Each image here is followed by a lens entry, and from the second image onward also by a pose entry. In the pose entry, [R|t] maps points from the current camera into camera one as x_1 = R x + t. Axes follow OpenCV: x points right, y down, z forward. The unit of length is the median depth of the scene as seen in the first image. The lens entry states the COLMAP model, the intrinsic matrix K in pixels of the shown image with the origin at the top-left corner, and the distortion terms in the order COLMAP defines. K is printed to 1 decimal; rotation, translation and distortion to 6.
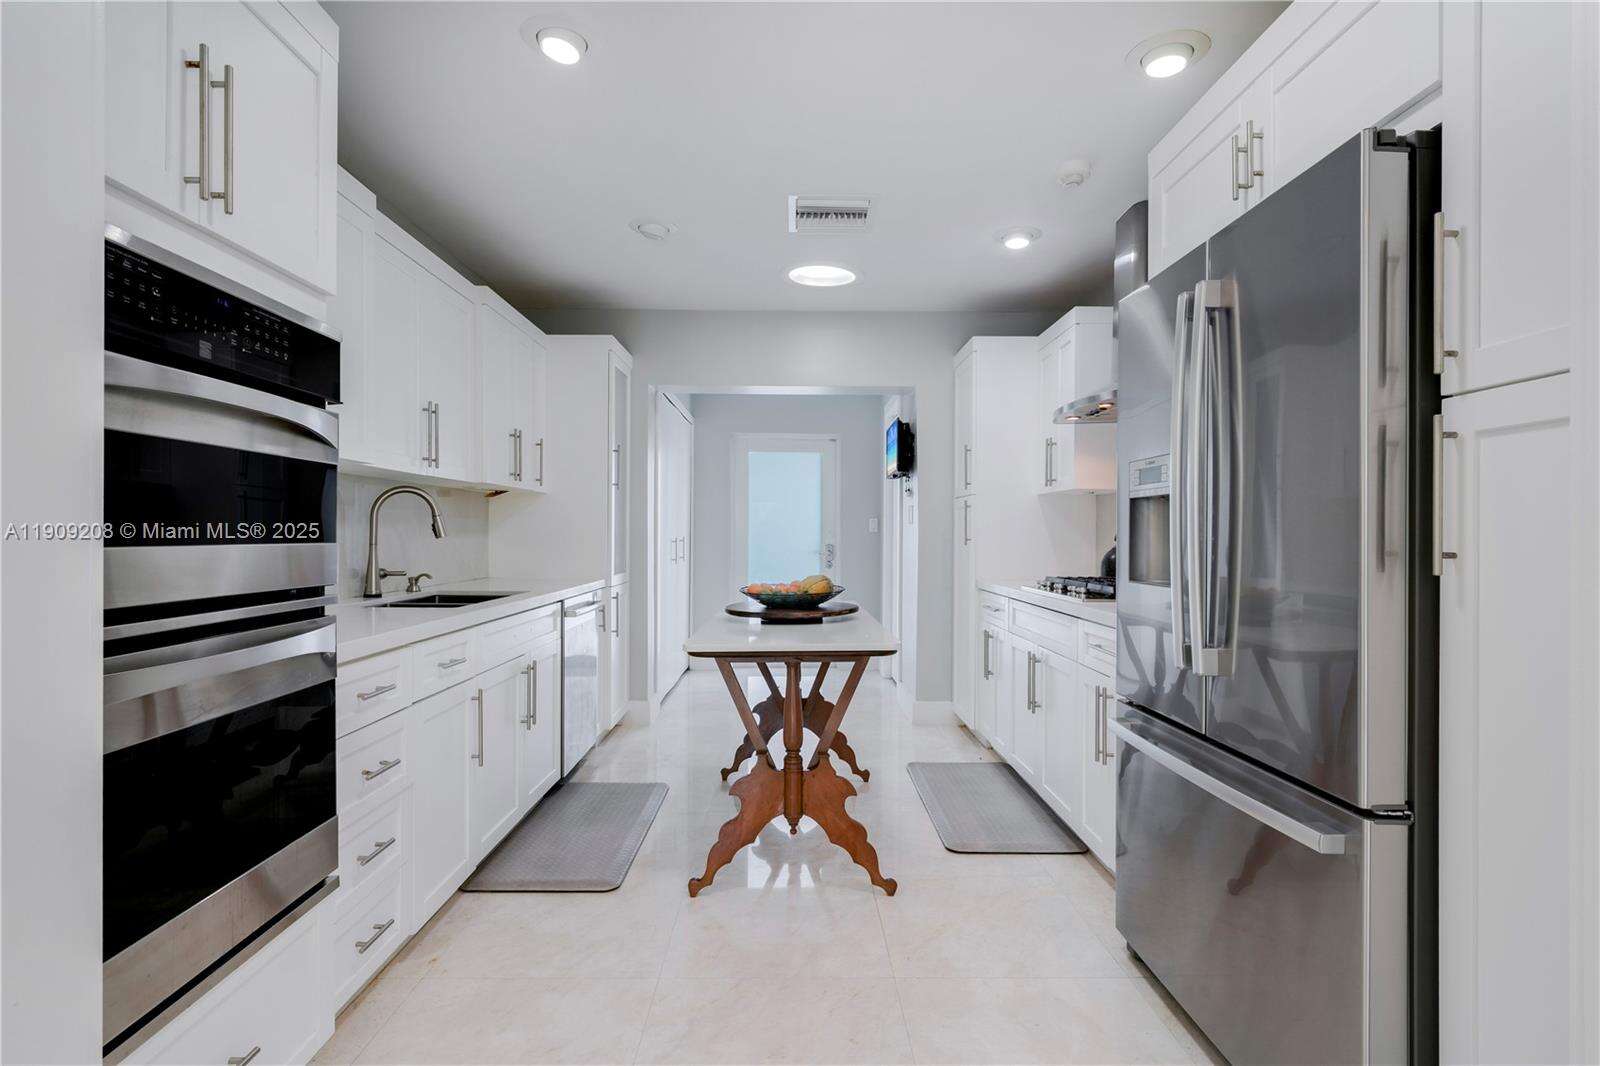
lens RADIAL K [[782.3, 0, 800.0], [0, 782.3, 533.0], [0, 0, 1]] dist [-0.000103, 0.000213]
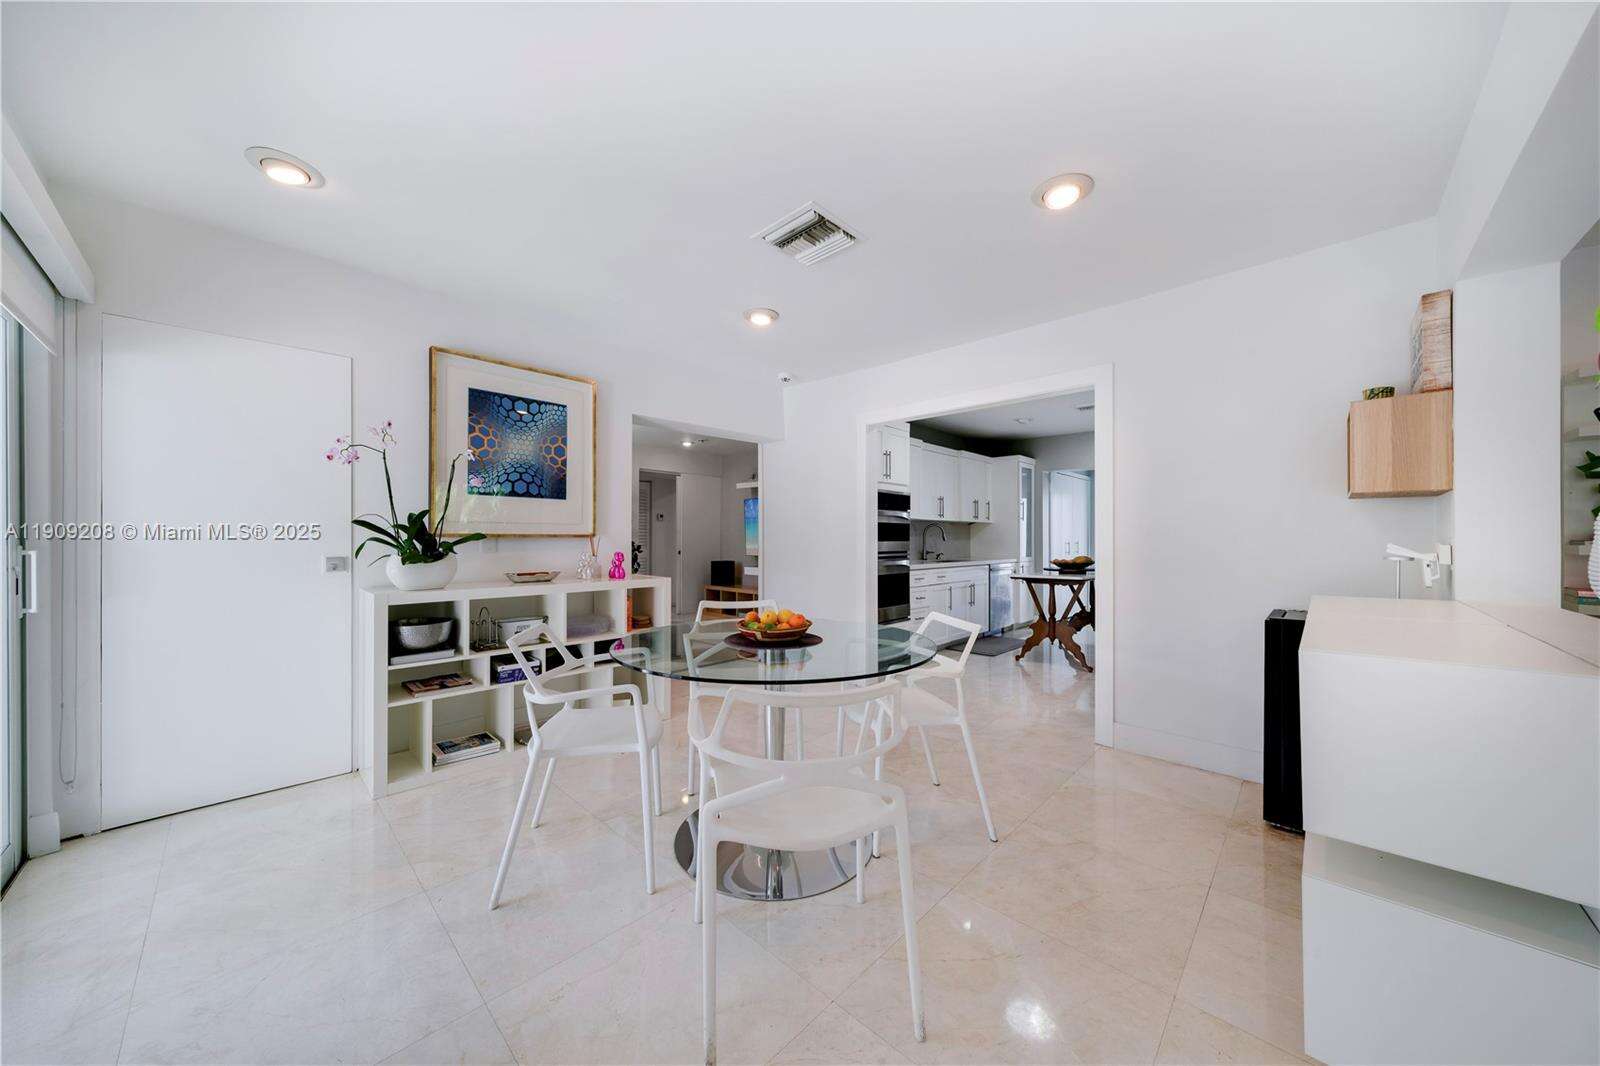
lens RADIAL K [[543.6, 0, 800.0], [0, 543.6, 533.0], [0, 0, 1]] dist [0.000536, 0.000088]
pose [[0.718392, -0.011992, -0.695535, 0.620949], [0.000777, 0.999865, -0.016437, 0.010331], [0.695638, 0.011267, 0.718304, -0.923942]]
